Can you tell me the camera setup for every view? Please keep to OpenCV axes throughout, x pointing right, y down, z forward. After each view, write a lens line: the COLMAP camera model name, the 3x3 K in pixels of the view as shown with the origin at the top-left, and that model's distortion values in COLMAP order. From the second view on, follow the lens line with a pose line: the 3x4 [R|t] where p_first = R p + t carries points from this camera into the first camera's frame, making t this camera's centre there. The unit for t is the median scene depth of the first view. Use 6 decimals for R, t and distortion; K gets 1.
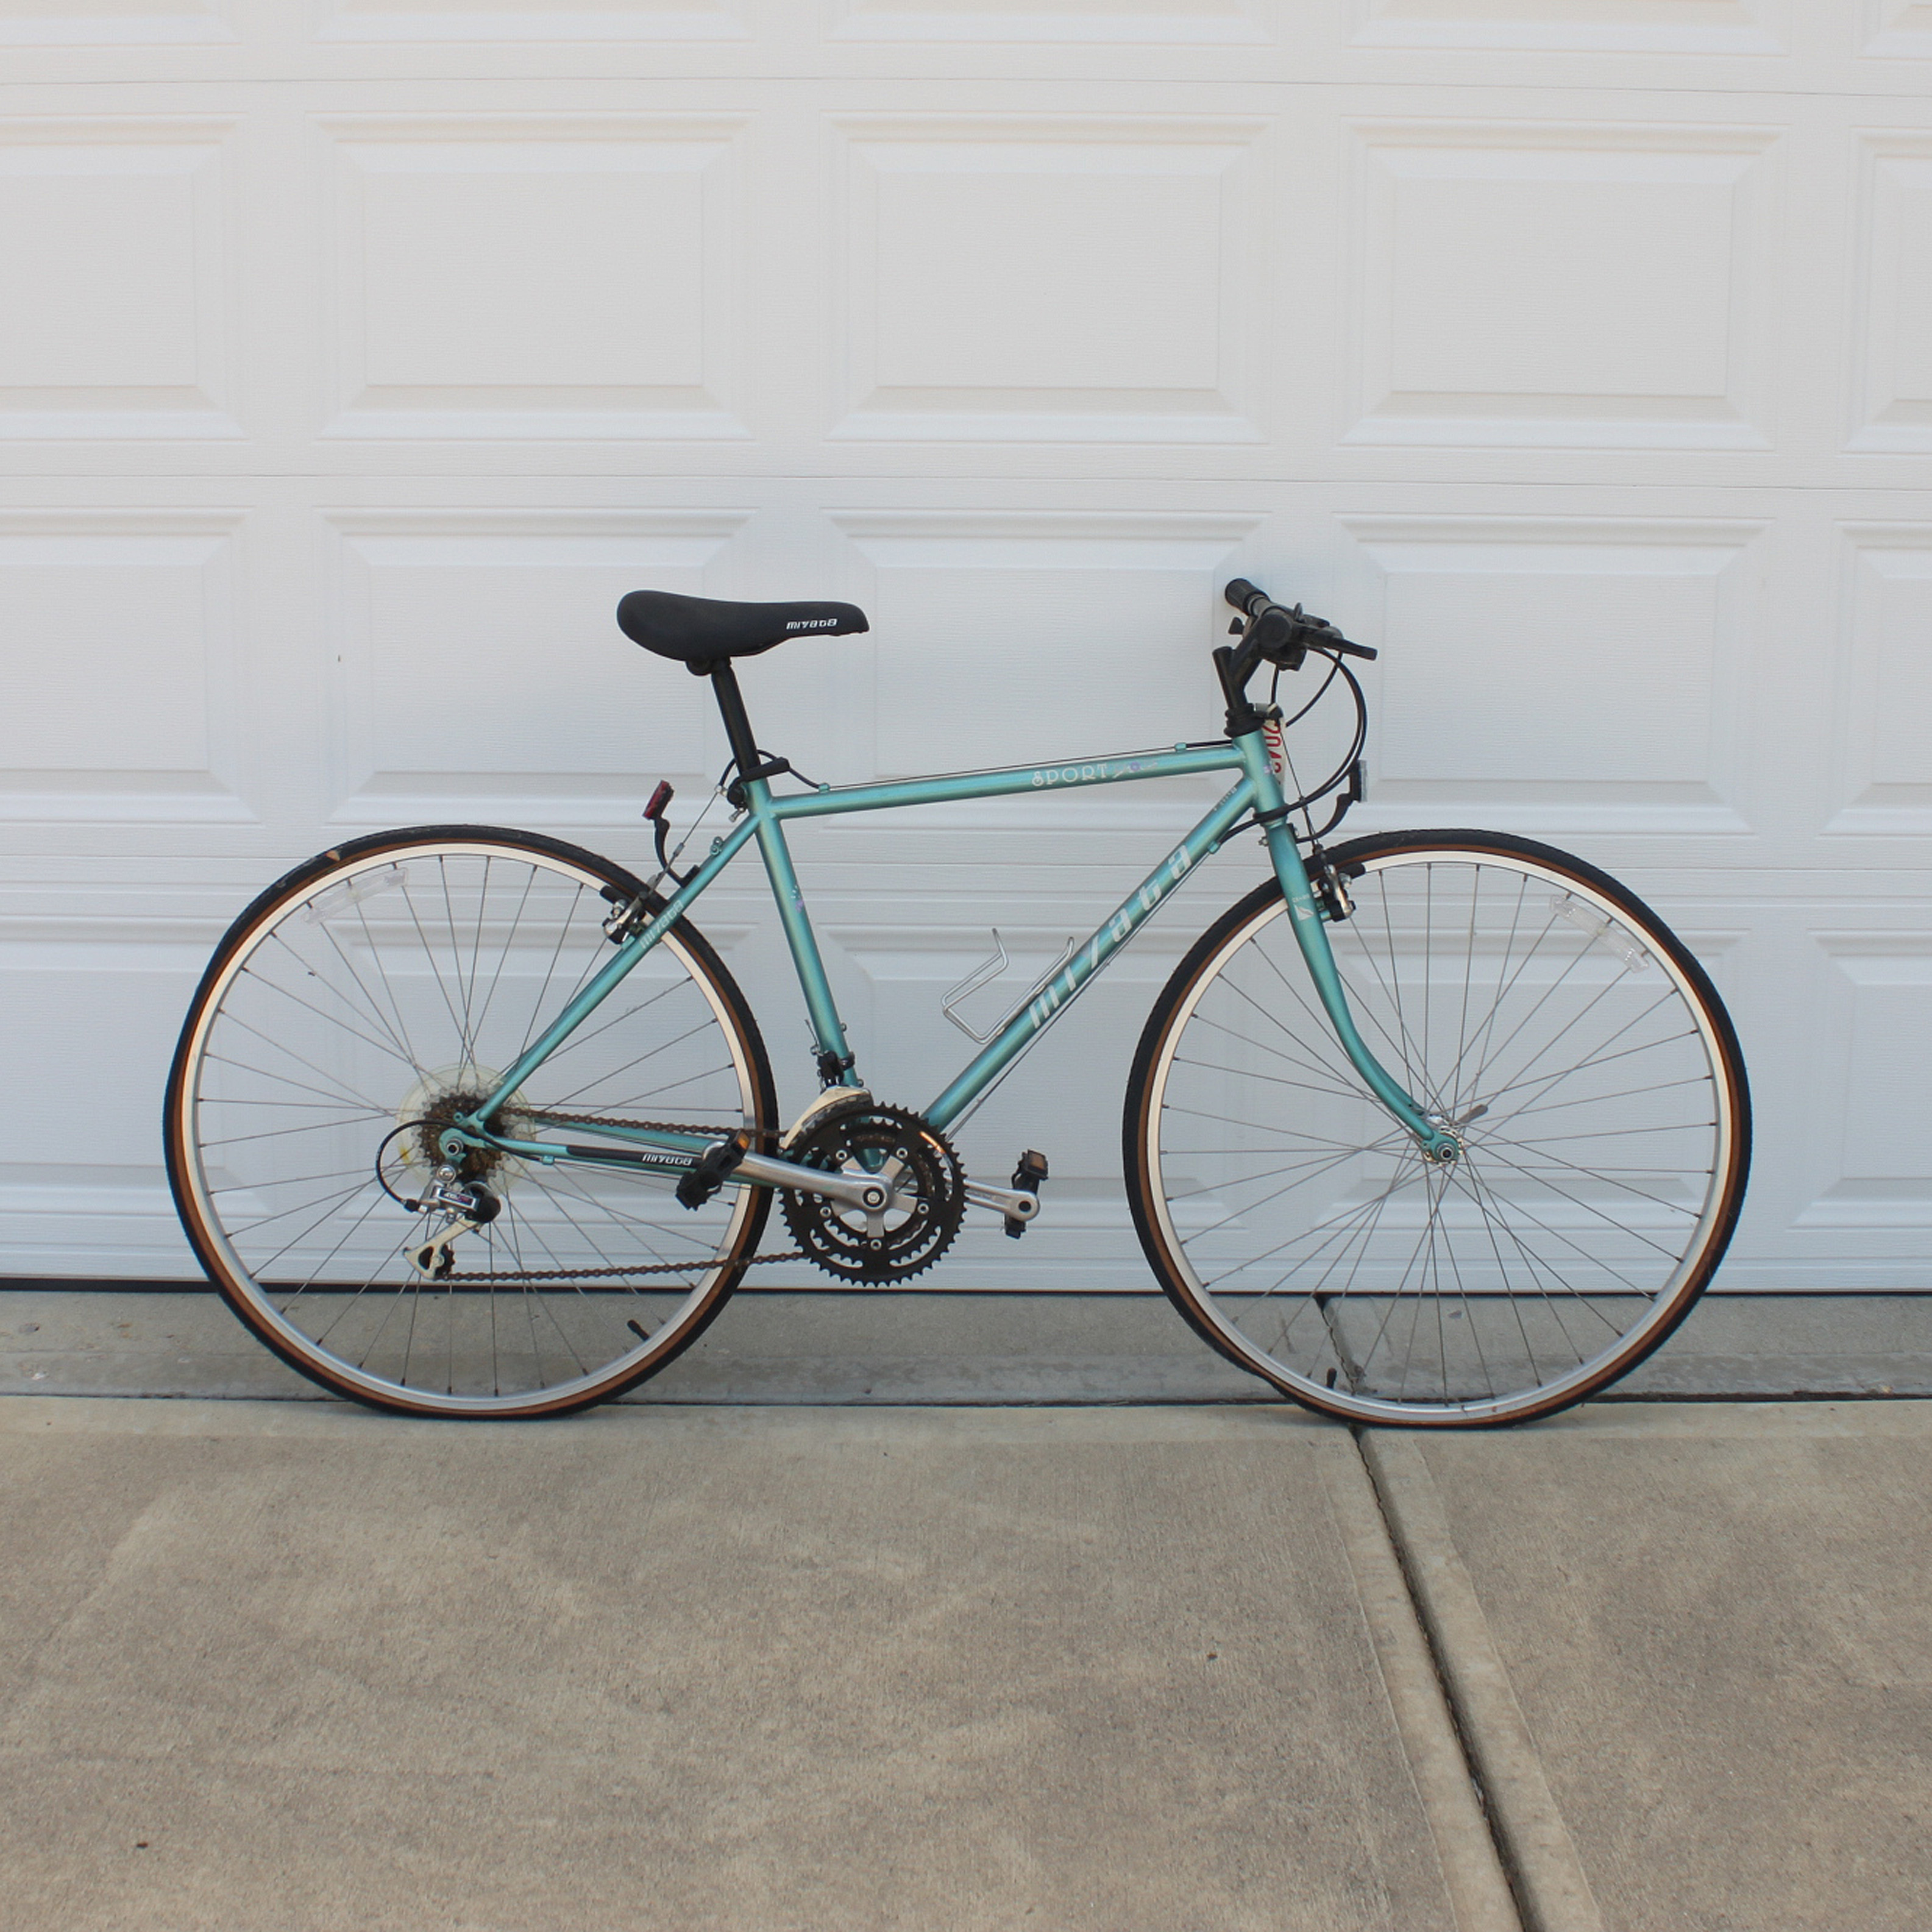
lens RADIAL K [[2755.5, 0, 966.0], [0, 2755.5, 966.0], [0, 0, 1]] dist [-0.166016, 0.156156]
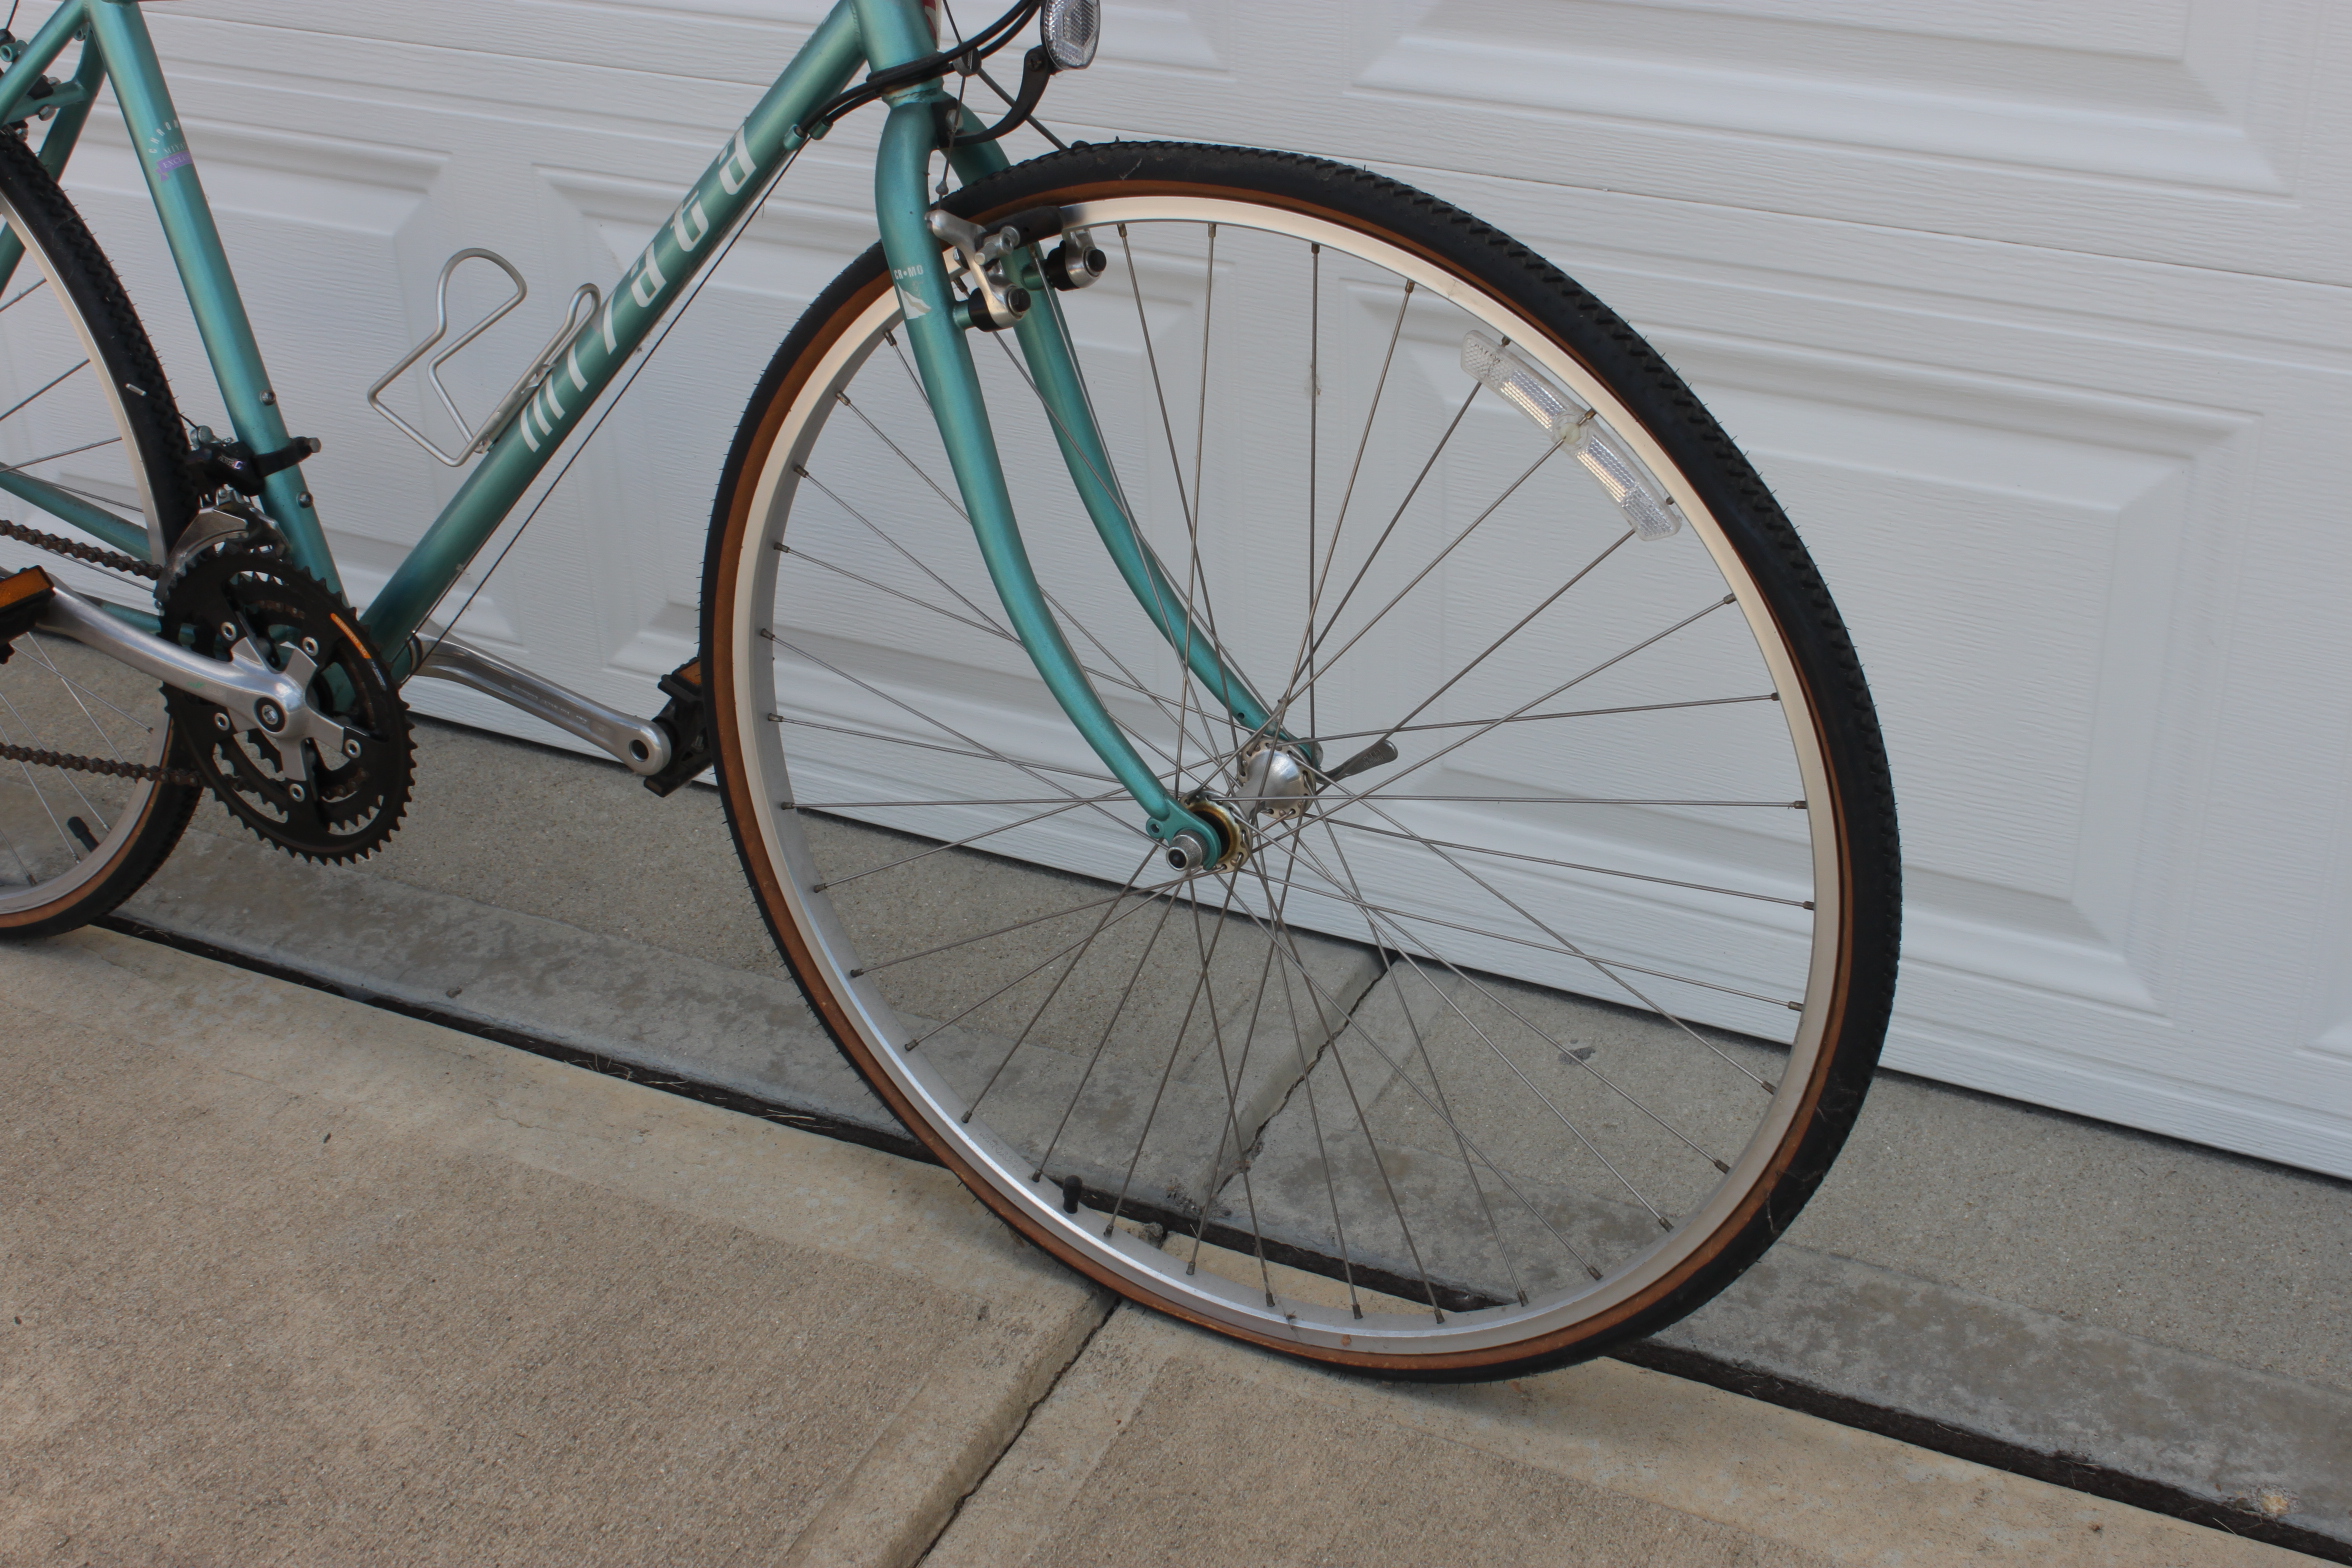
lens RADIAL K [[2987.8, 0, 1176.0], [0, 2987.8, 784.0], [0, 0, 1]] dist [-0.054612, 0.009260]
pose [[0.891279, 0.192953, -0.410354, 0.377339], [-0.071871, 0.953622, 0.292302, -0.091248], [0.447723, -0.231030, 0.863811, 0.556075]]
